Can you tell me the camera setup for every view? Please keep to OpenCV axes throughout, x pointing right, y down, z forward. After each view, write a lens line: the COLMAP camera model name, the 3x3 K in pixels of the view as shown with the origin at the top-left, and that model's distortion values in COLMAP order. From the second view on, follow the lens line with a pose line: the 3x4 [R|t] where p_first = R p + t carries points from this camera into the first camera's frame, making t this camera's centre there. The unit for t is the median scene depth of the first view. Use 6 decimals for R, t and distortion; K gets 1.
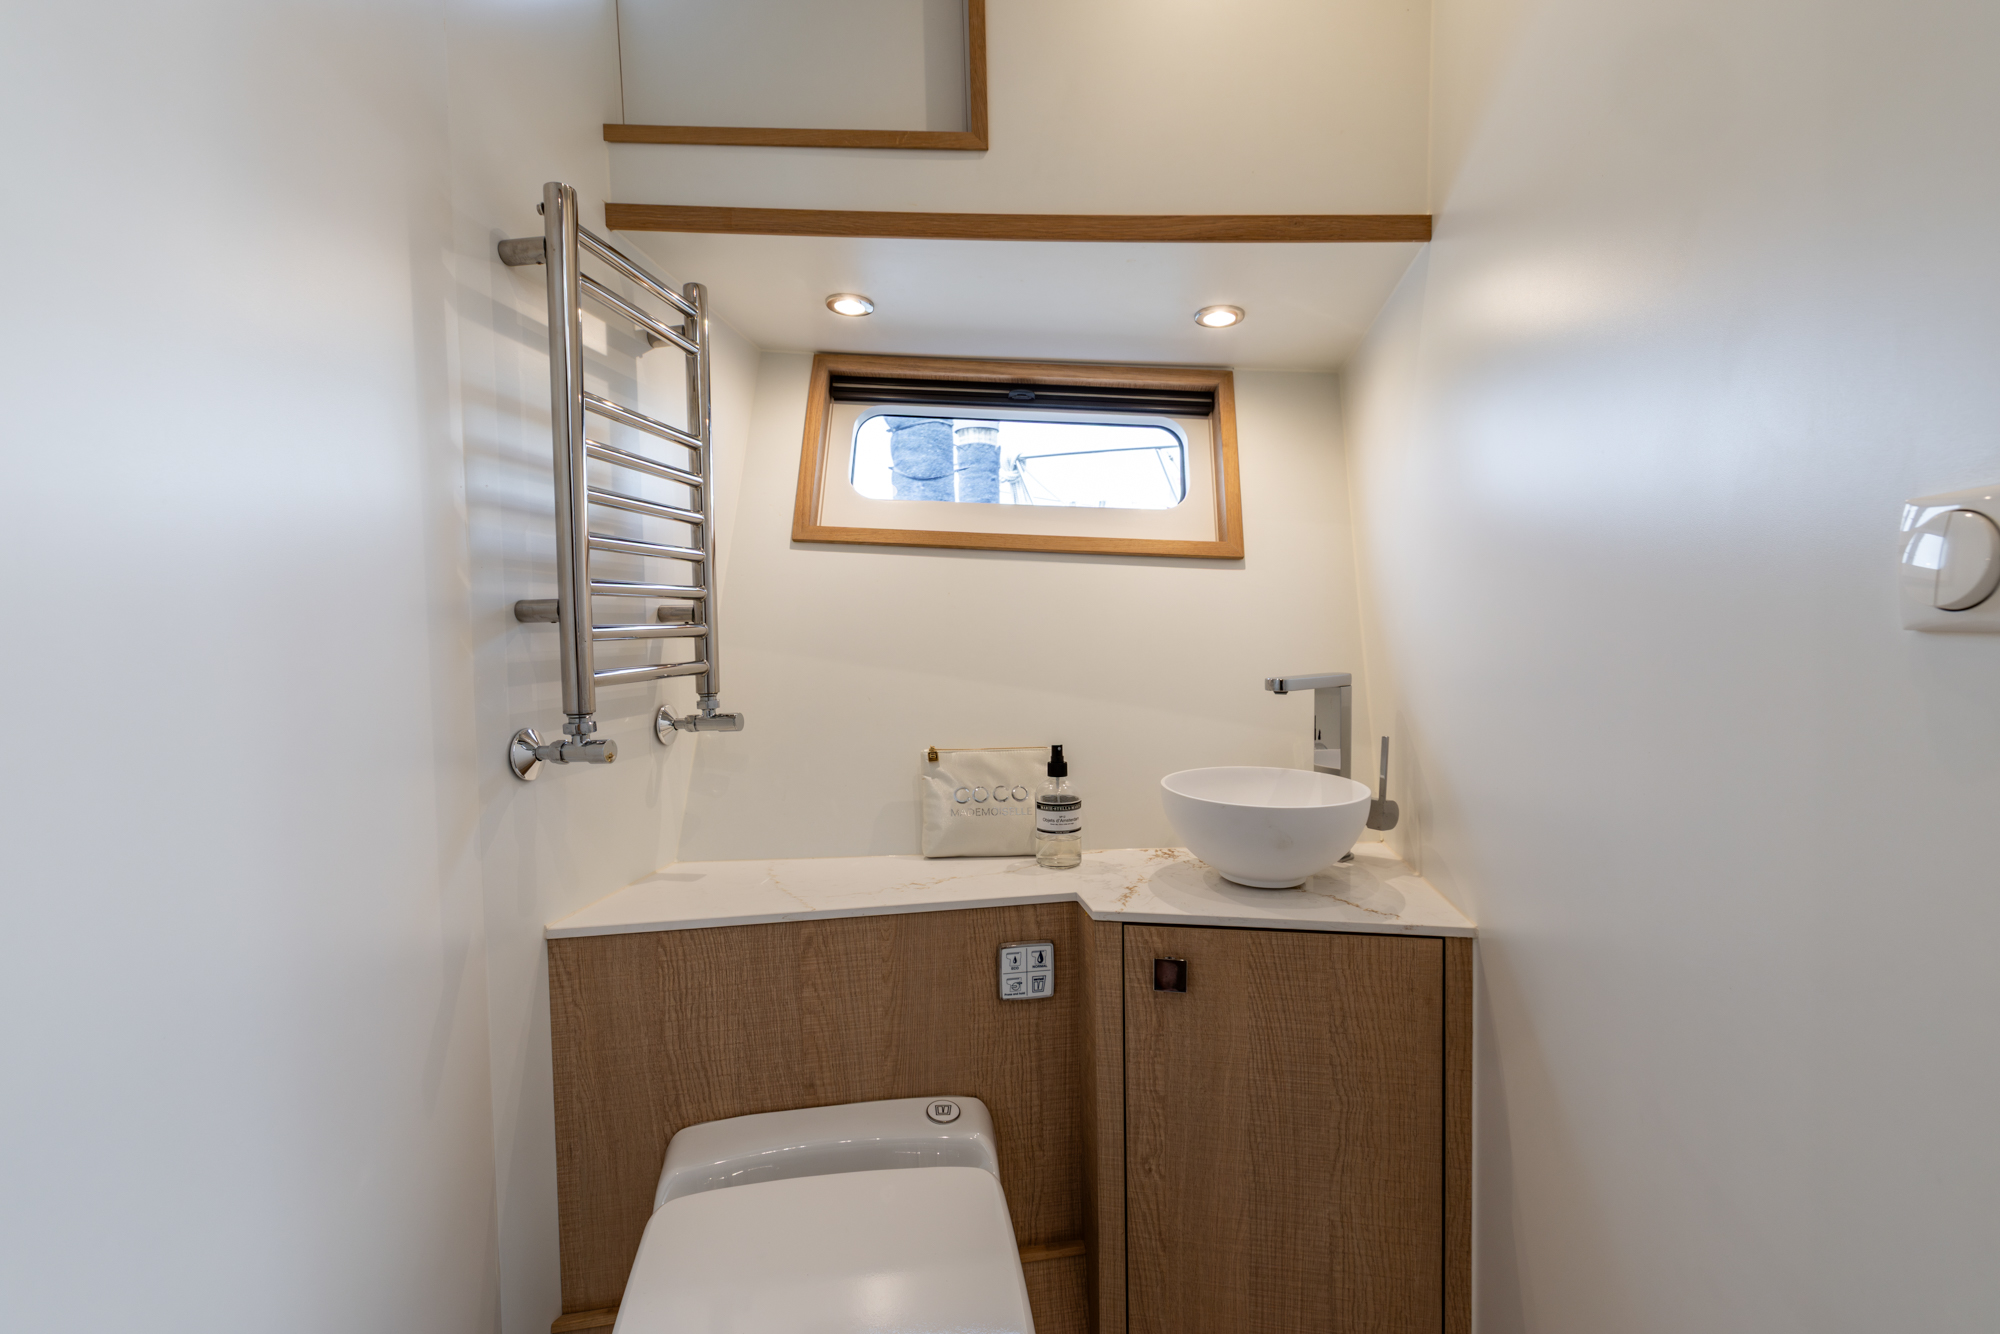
lens RADIAL K [[858.7, 0, 996.3], [0, 858.7, 666.4], [0, 0, 1]] dist [-0.000181, 0.000829]
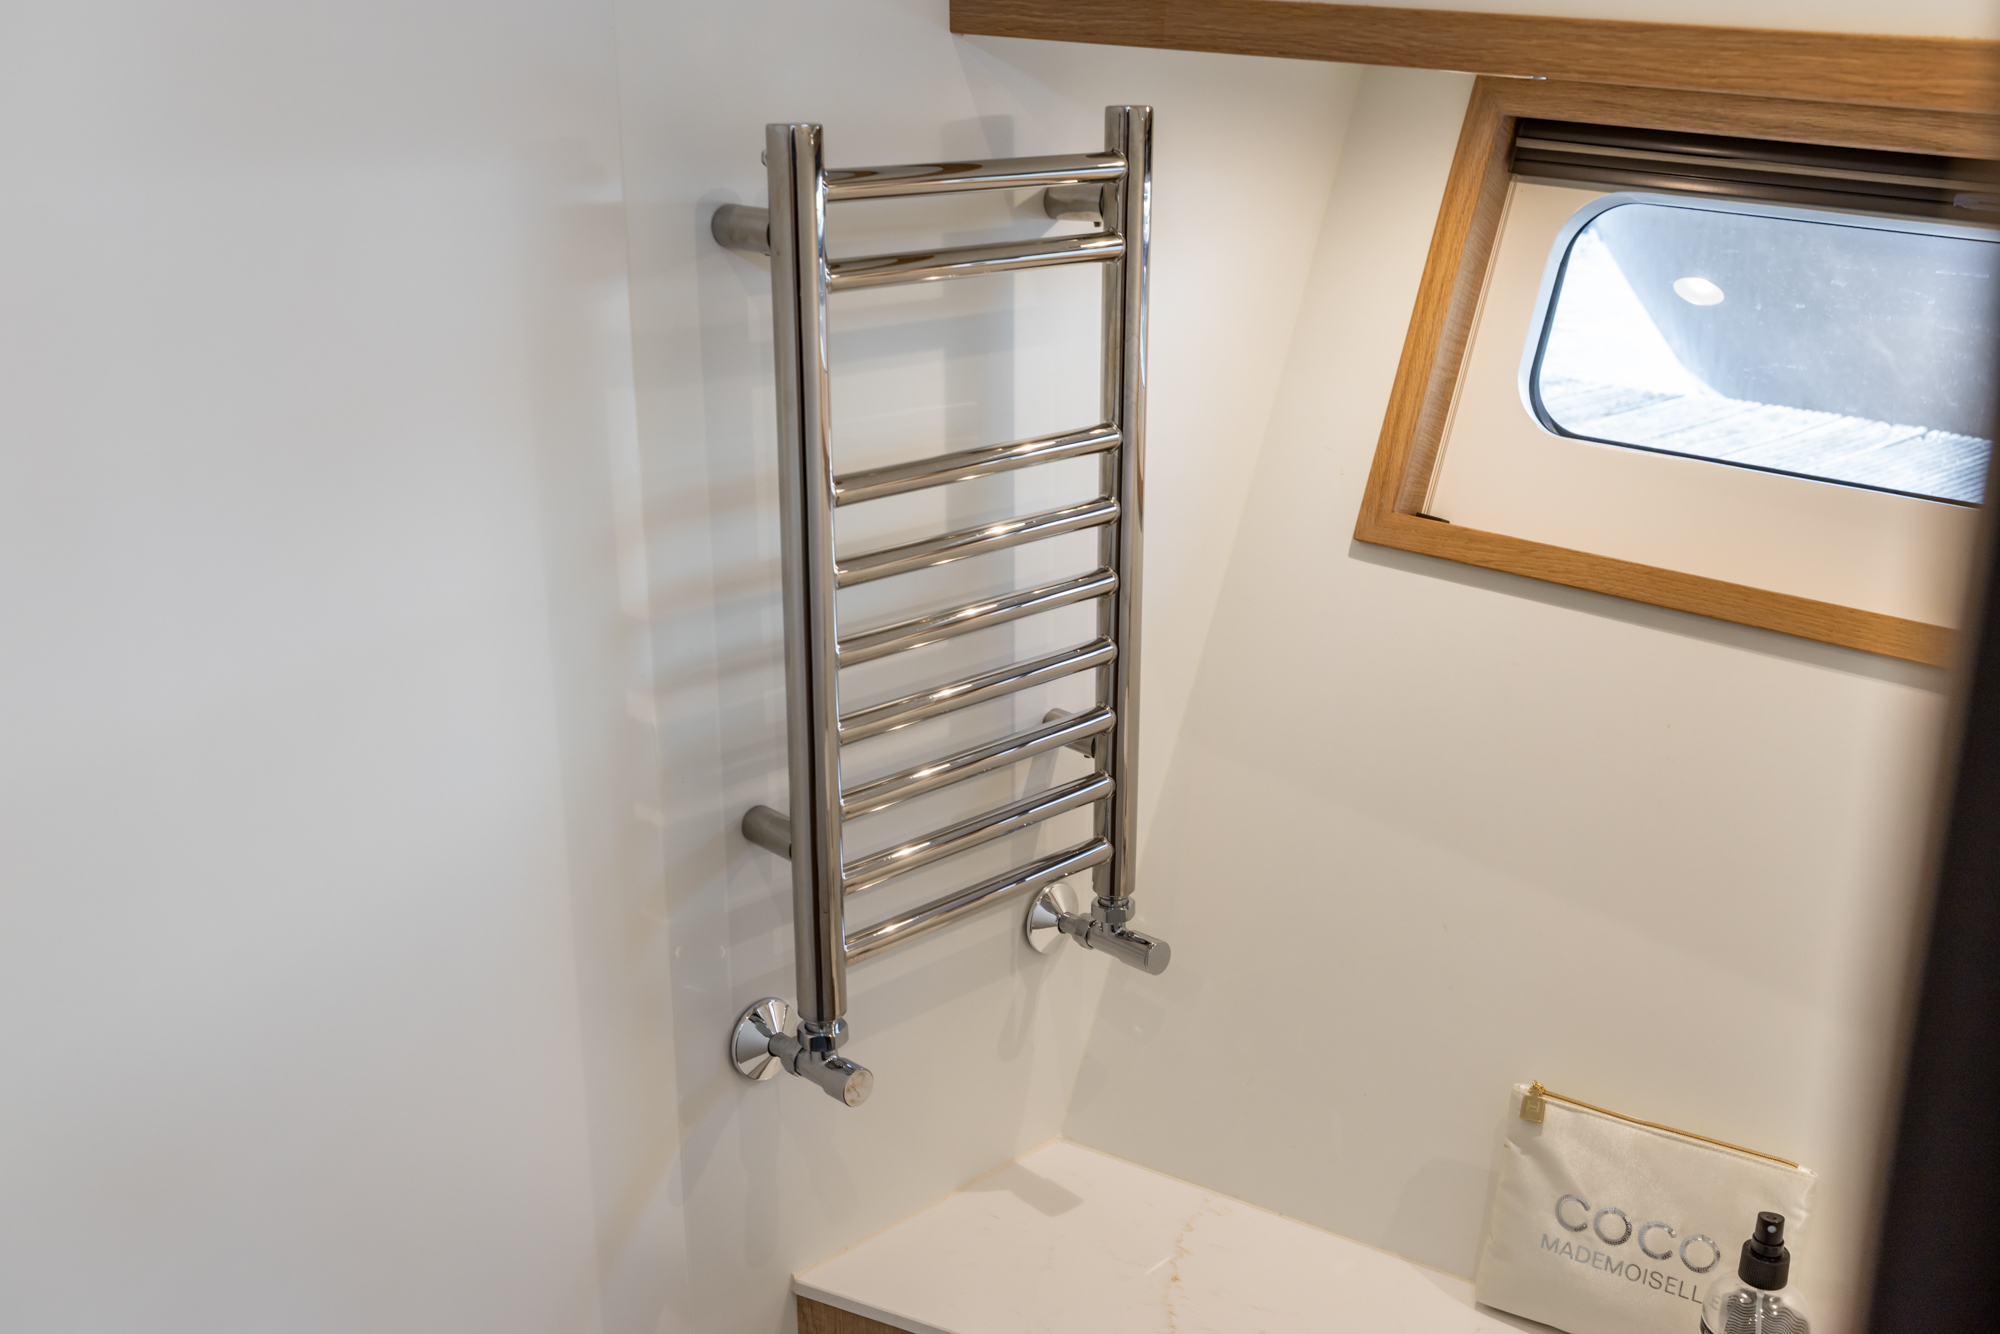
lens RADIAL K [[1970.3, 0, 996.5], [0, 1970.3, 663.7], [0, 0, 1]] dist [0.017583, 0.000496]
pose [[0.799952, 0.203314, -0.564570, 0.299308], [-0.038466, 0.956290, 0.289877, -0.509106], [0.598829, -0.210172, 0.772807, 0.050241]]
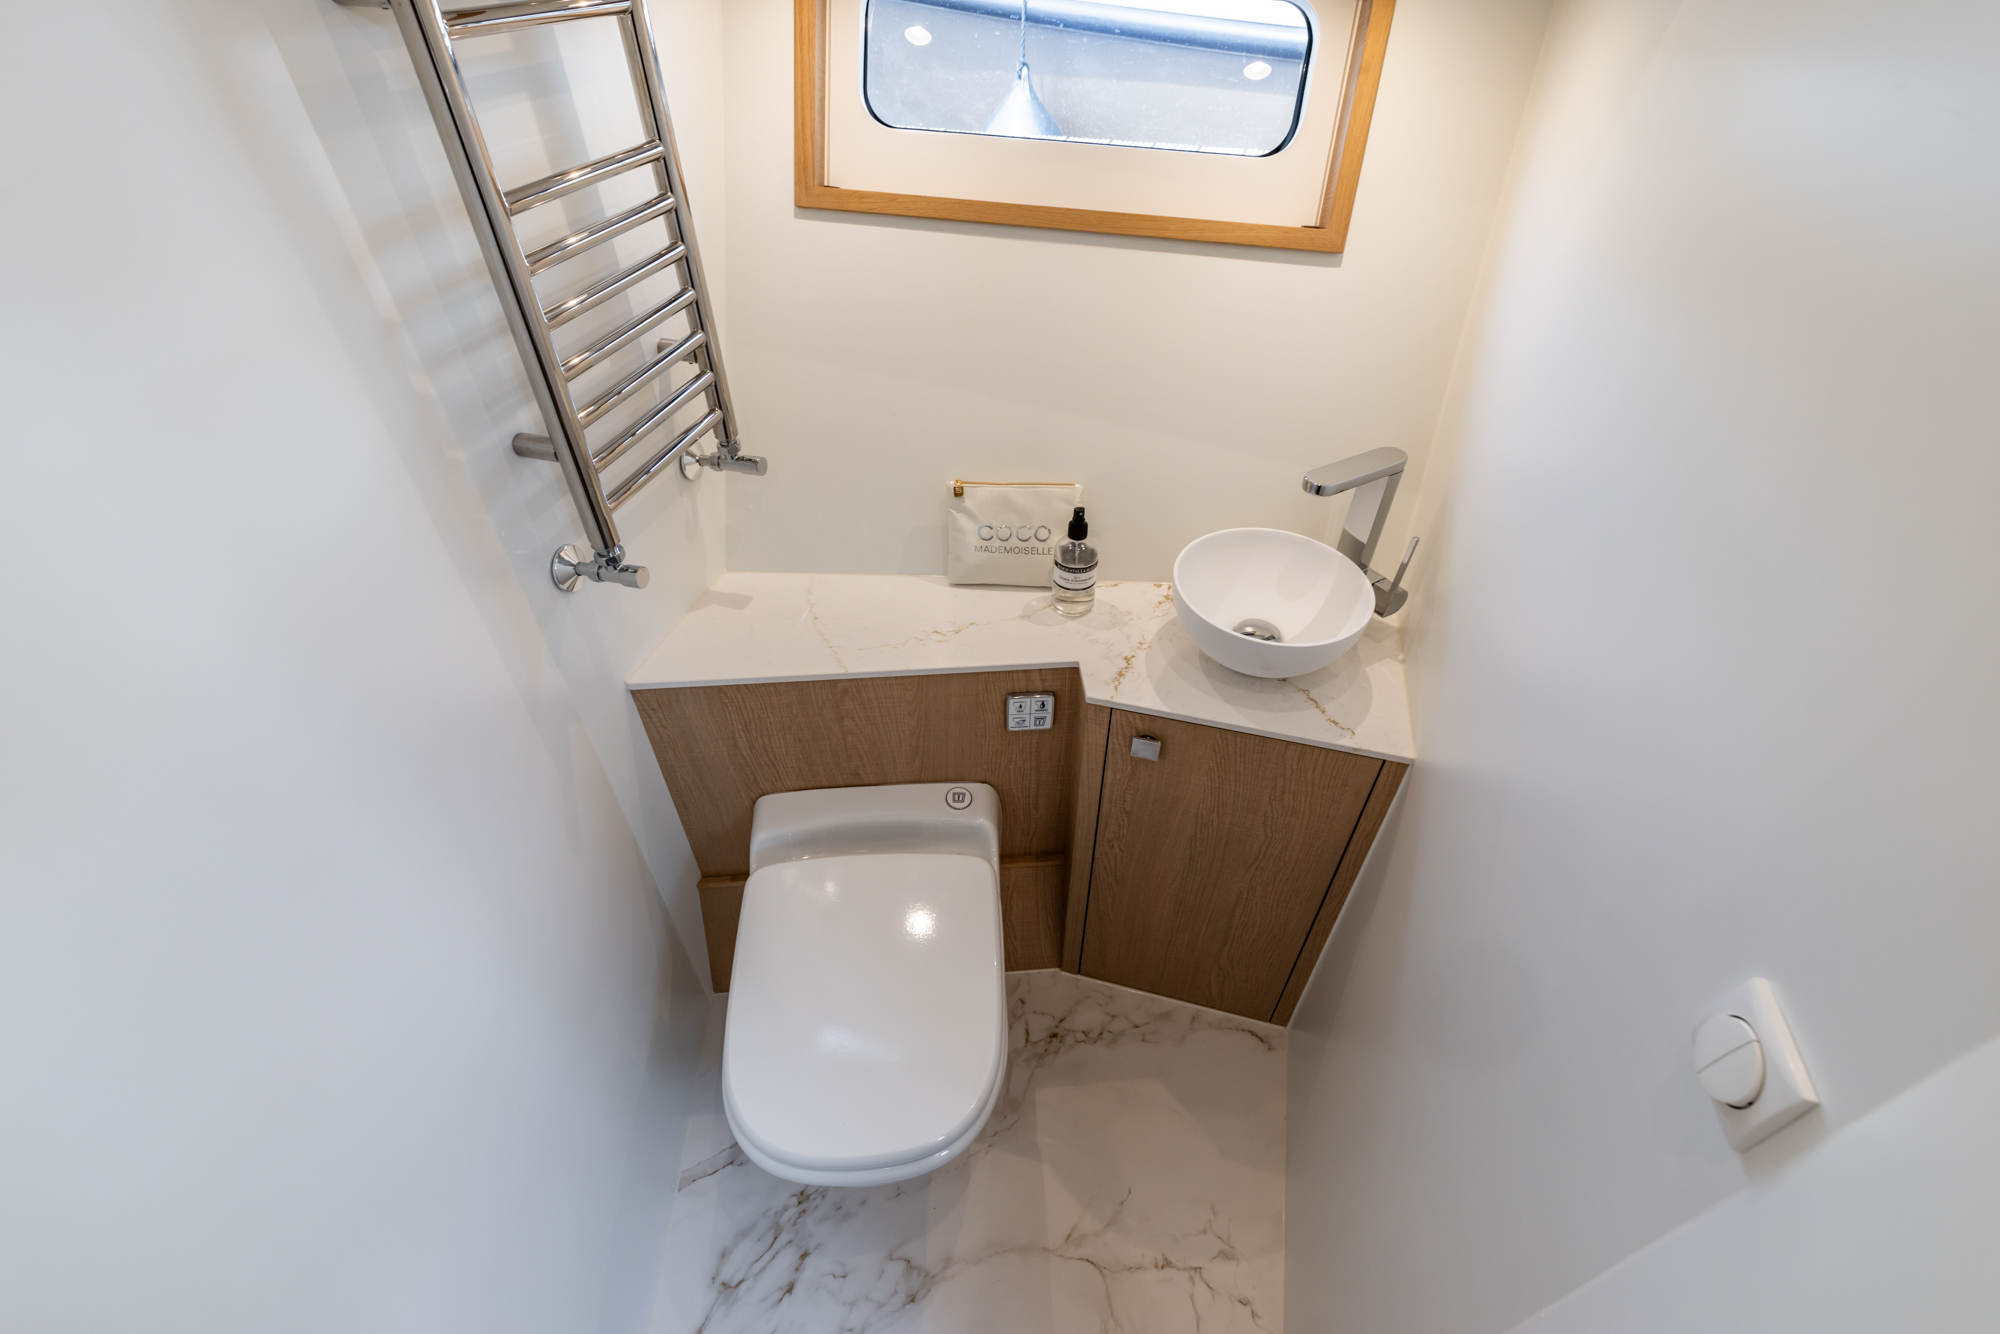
lens RADIAL K [[860.9, 0, 1000.2], [0, 860.9, 668.9], [0, 0, 1]] dist [-0.000956, -0.000153]
pose [[0.995066, 0.079316, -0.059606, 0.059958], [-0.023824, 0.774199, 0.632493, -0.438771], [0.096314, -0.627953, 0.772269, 0.121249]]
